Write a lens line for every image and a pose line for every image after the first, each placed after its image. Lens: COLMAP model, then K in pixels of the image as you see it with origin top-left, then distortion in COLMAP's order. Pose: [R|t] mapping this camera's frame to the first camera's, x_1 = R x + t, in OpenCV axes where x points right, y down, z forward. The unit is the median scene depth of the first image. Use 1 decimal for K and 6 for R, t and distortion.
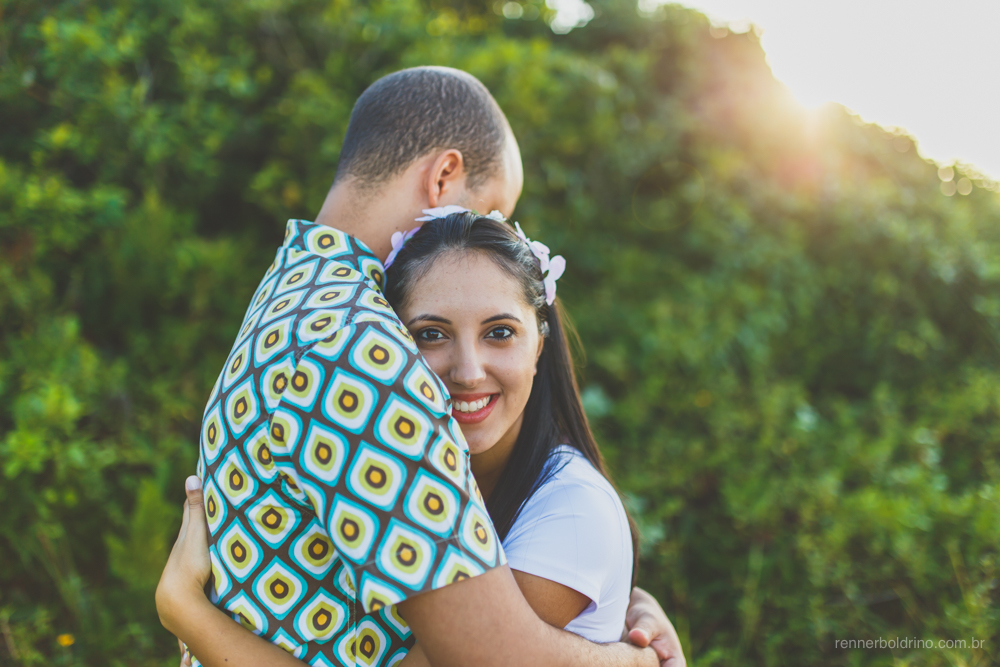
lens RADIAL K [[1006.9, 0, 470.8], [0, 1006.9, 359.6], [0, 0, 1]] dist [0.003081, 0.006345]
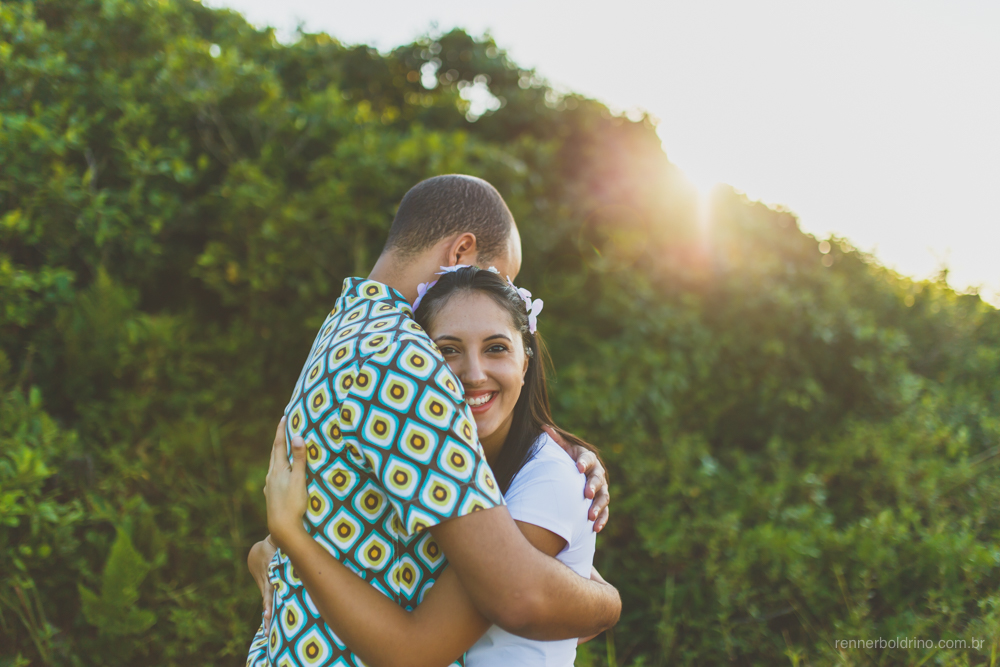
lens RADIAL K [[1006.9, 0, 470.8], [0, 1006.9, 359.6], [0, 0, 1]] dist [0.003081, 0.006345]
pose [[0.995733, -0.020135, 0.090058, -0.035396], [0.027076, 0.996700, -0.076519, 0.026580], [-0.088220, 0.078631, 0.992993, -0.119364]]
